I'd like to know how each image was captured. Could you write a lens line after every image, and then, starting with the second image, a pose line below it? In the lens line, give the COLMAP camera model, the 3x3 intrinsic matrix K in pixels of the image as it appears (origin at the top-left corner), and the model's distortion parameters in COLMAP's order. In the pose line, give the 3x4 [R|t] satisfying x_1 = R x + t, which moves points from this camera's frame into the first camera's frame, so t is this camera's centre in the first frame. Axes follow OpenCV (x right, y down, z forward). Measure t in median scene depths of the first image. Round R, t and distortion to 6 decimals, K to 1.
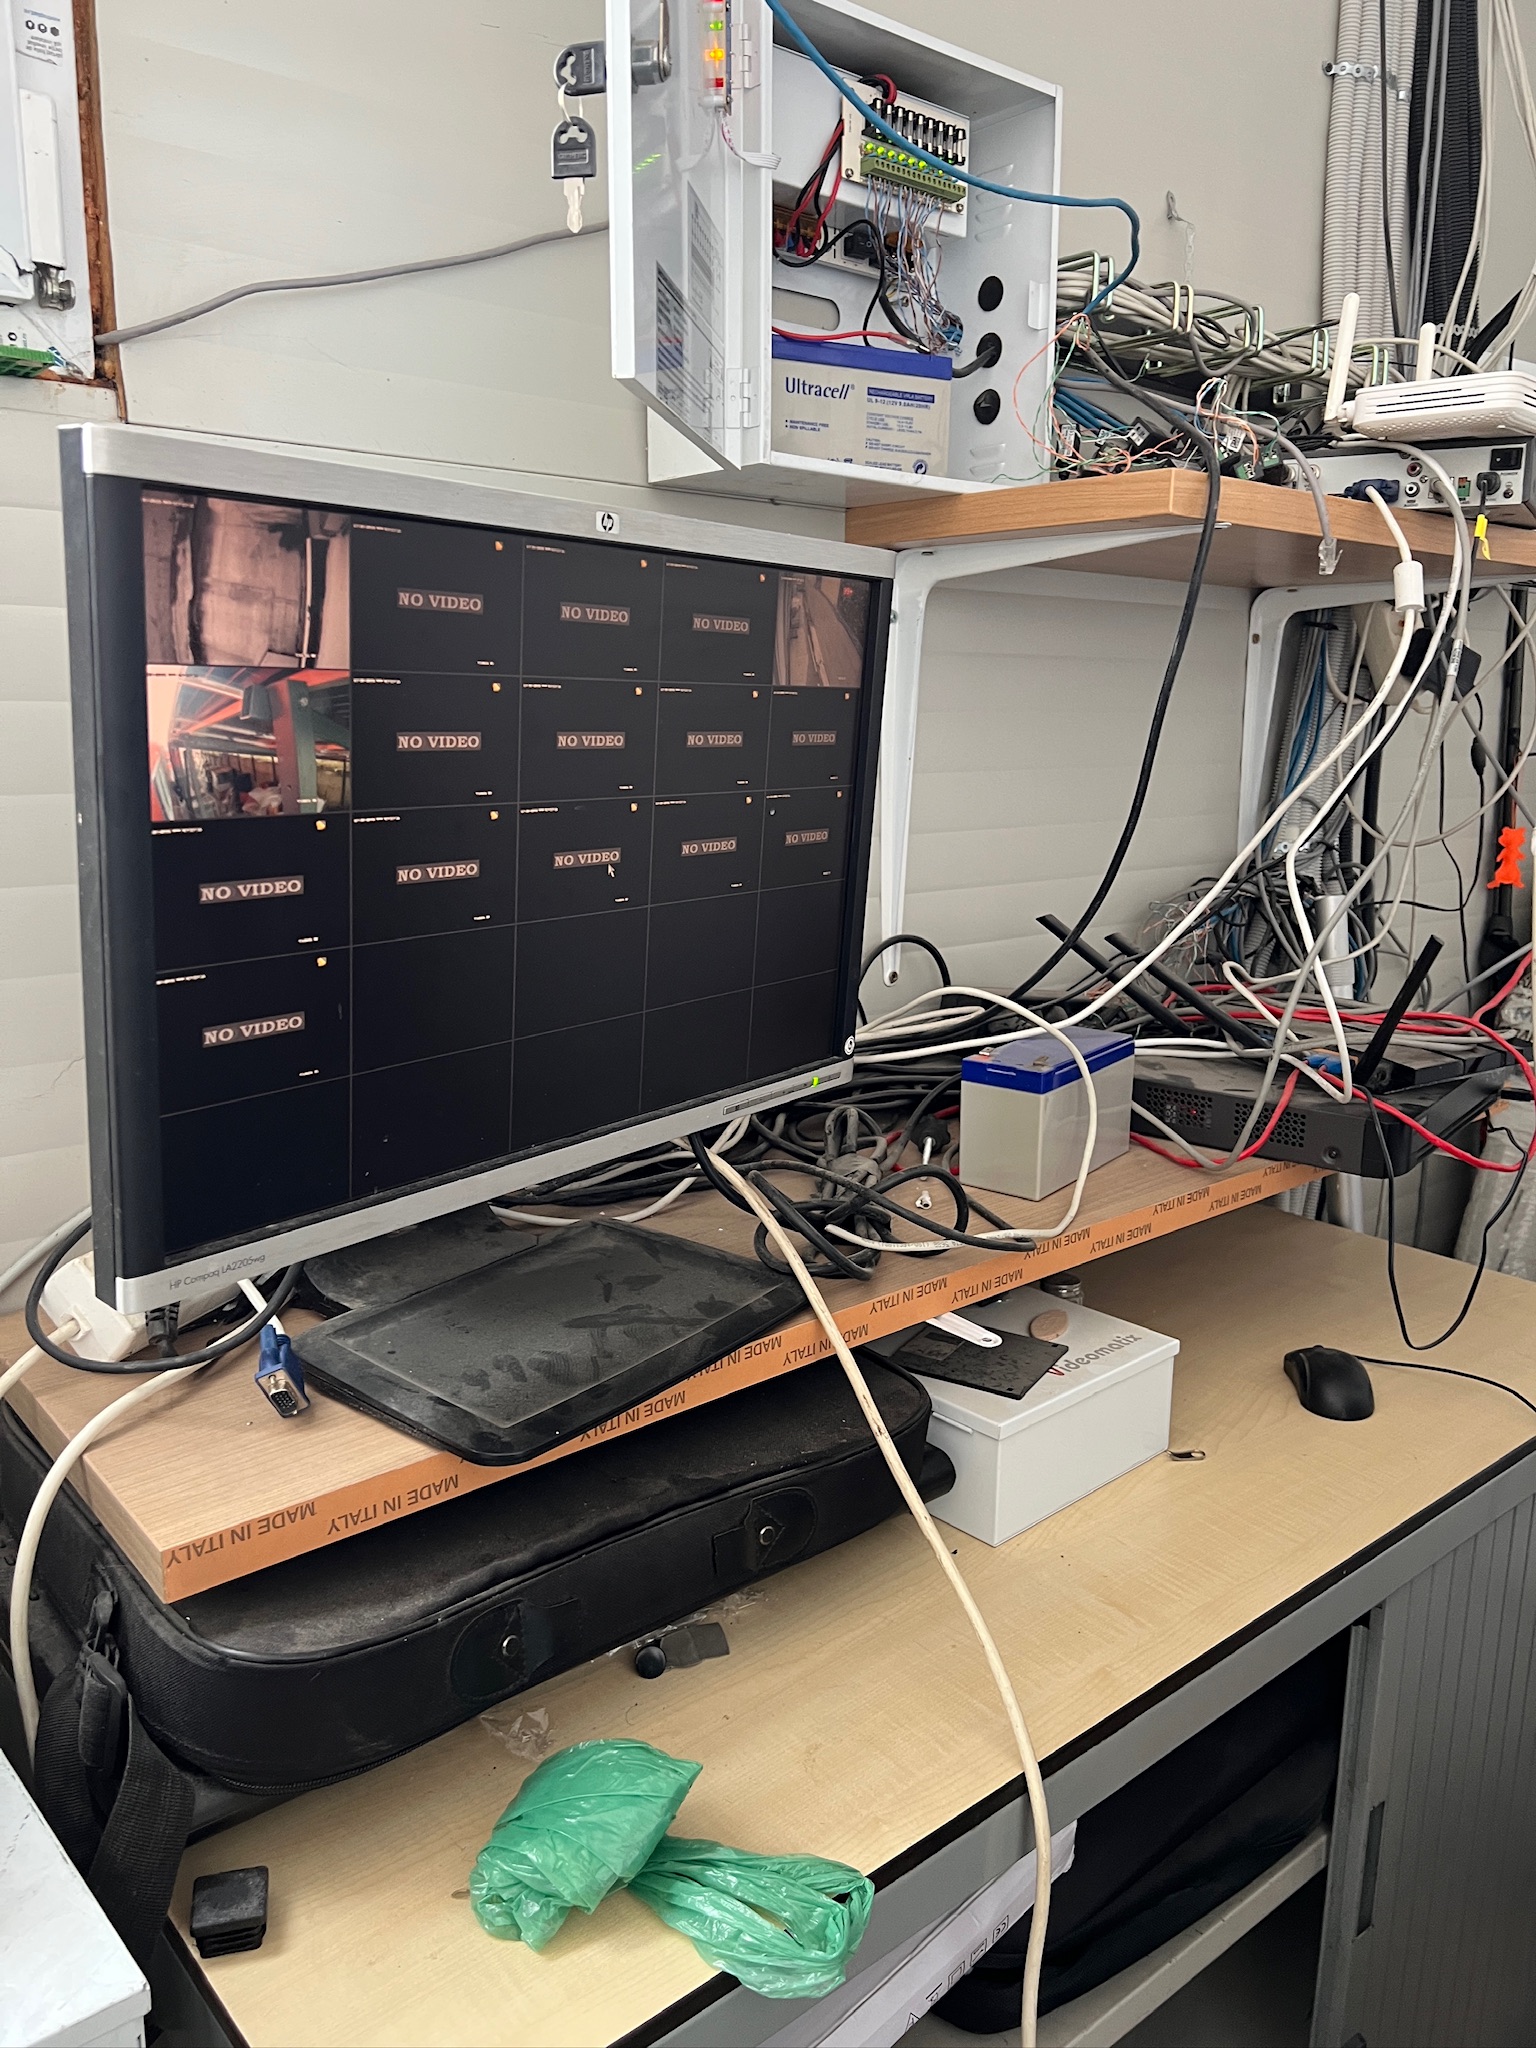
lens RADIAL K [[1537.3, 0, 759.5], [0, 1537.3, 1025.6], [0, 0, 1]] dist [0.047938, -0.051563]
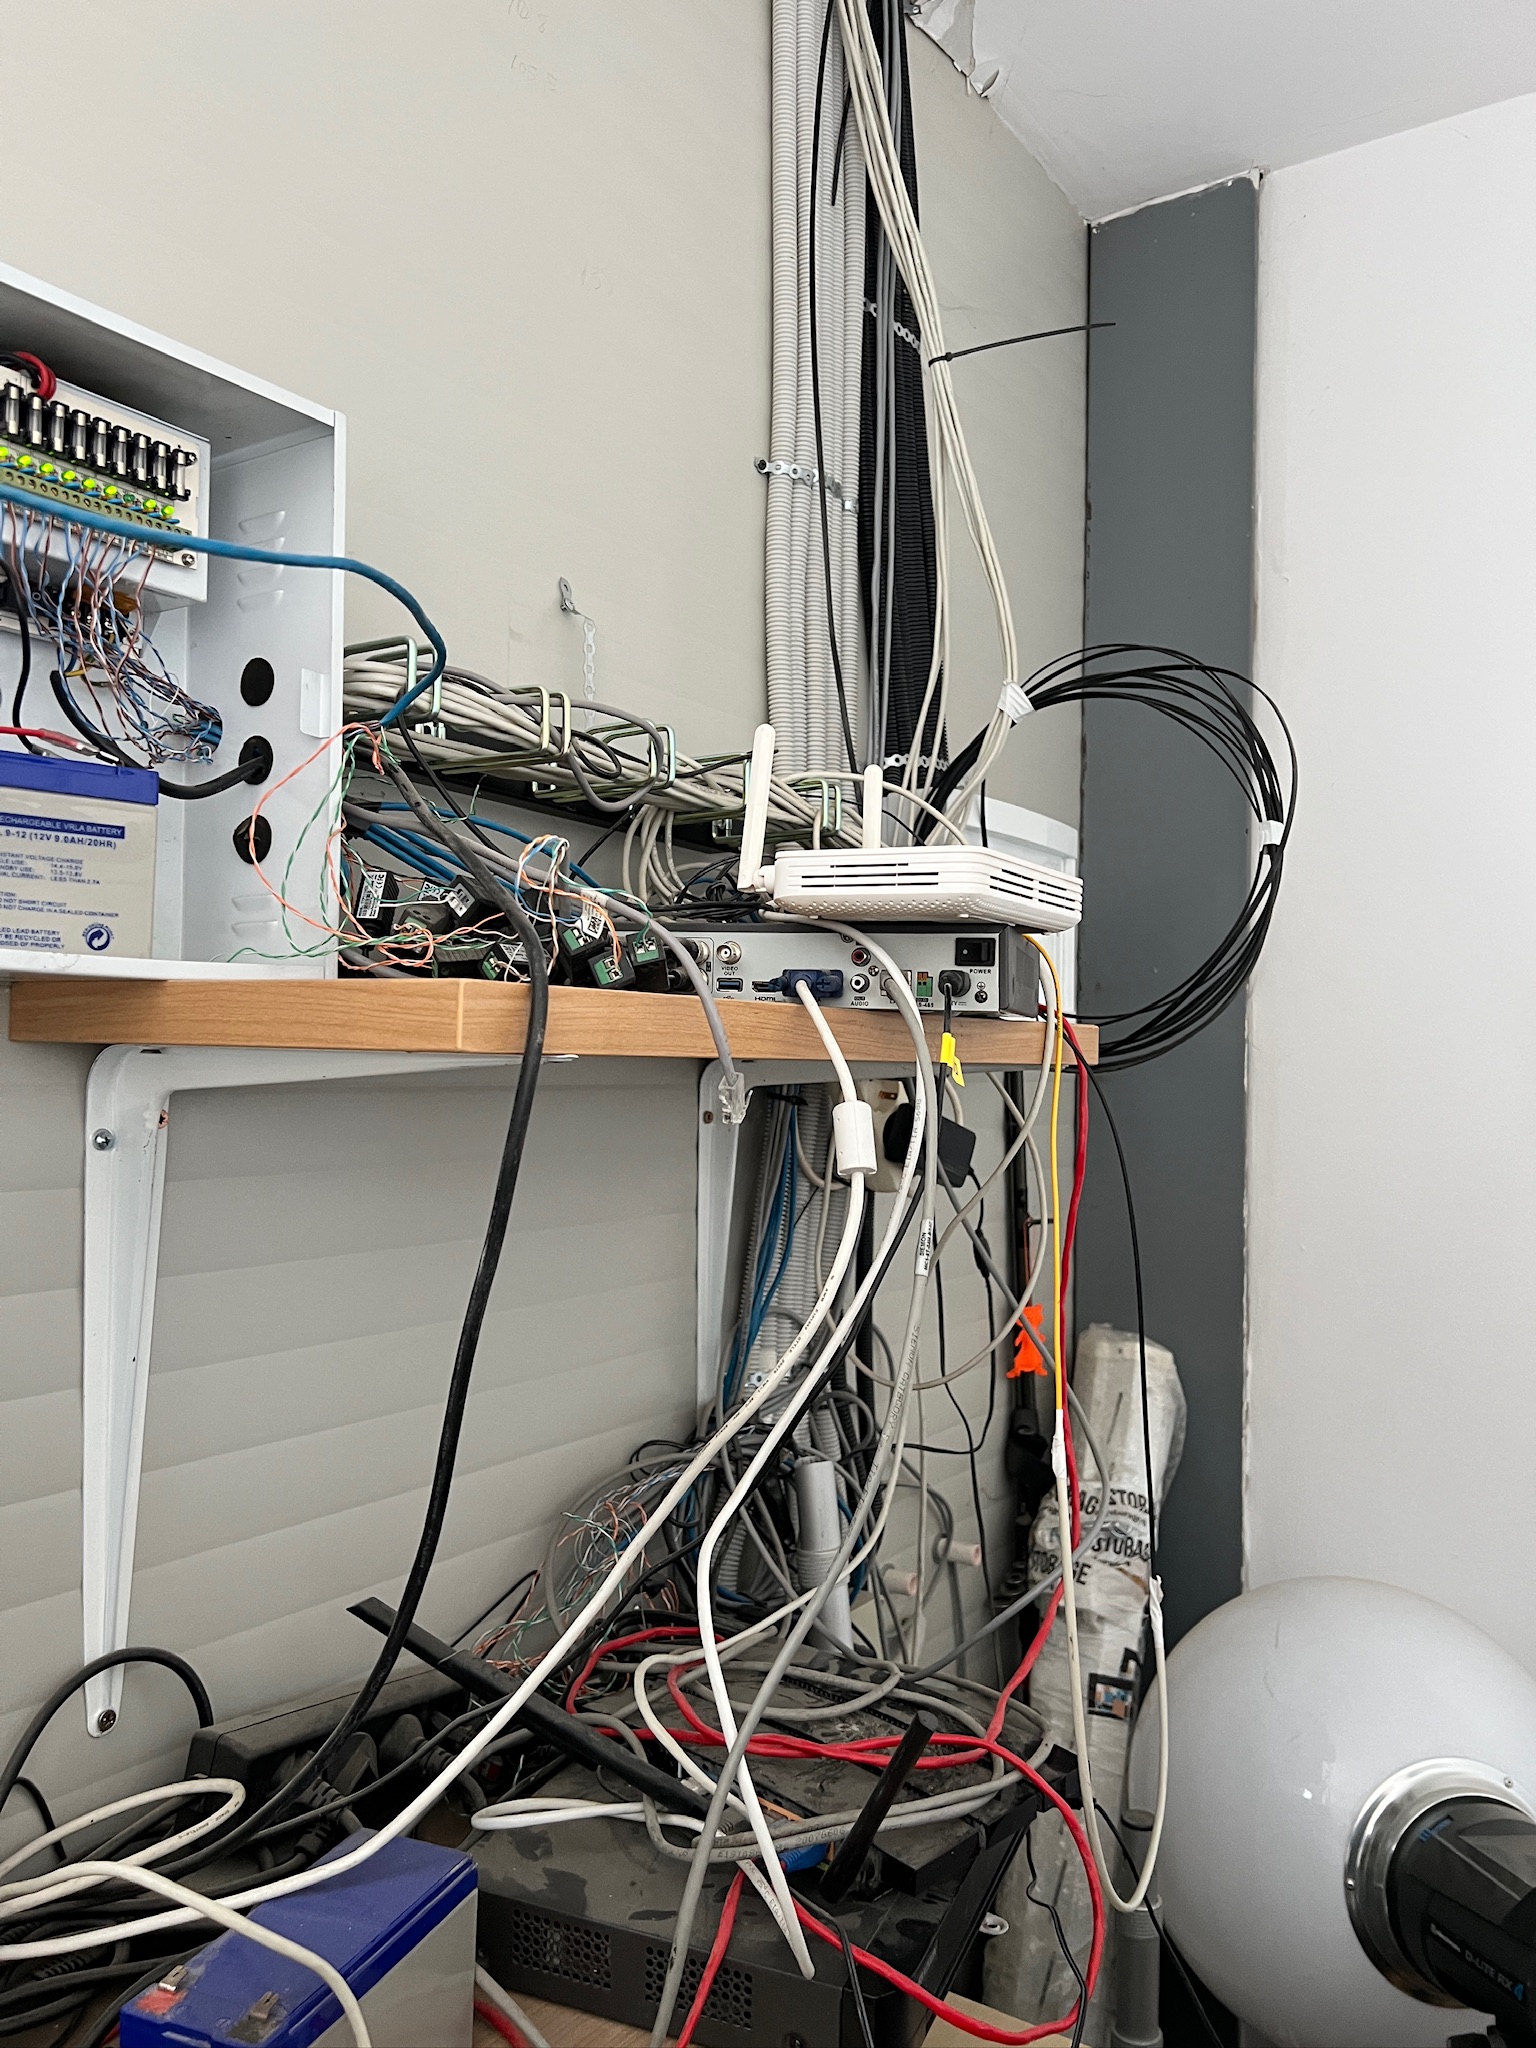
lens RADIAL K [[1537.3, 0, 759.5], [0, 1537.3, 1025.6], [0, 0, 1]] dist [0.047938, -0.051563]
pose [[0.963026, 0.018277, 0.268788, 0.183265], [0.038986, 0.977741, -0.206163, -0.180210], [-0.266573, 0.209020, 0.940877, 0.342137]]
